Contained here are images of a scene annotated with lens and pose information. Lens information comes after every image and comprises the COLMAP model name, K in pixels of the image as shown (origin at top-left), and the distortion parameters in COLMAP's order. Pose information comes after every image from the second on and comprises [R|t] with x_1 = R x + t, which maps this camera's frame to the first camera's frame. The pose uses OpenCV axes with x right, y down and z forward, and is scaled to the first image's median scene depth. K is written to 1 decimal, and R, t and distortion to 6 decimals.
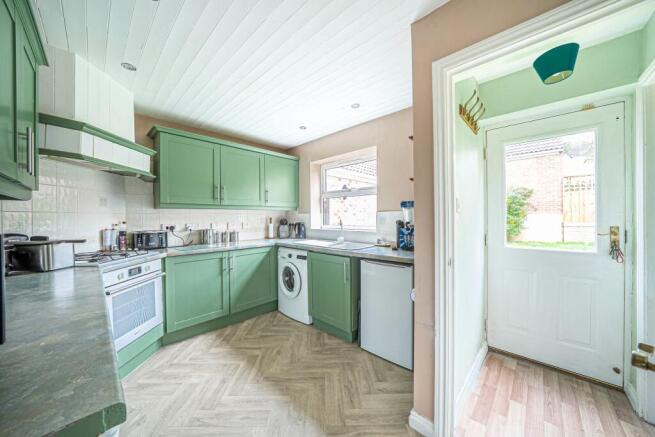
lens RADIAL K [[225.2, 0, 328.1], [0, 225.2, 218.0], [0, 0, 1]] dist [0.000457, -0.000085]
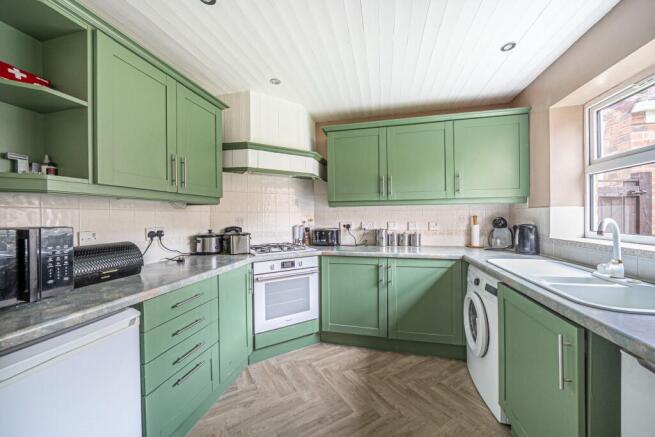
lens RADIAL K [[242.5, 0, 327.6], [0, 242.5, 218.0], [0, 0, 1]] dist [-0.008439, -0.000064]
pose [[0.507229, 0.006970, -0.861783, 0.191531], [0.001876, 0.999956, 0.009191, -0.002282], [0.861809, -0.006278, 0.507193, 0.399930]]
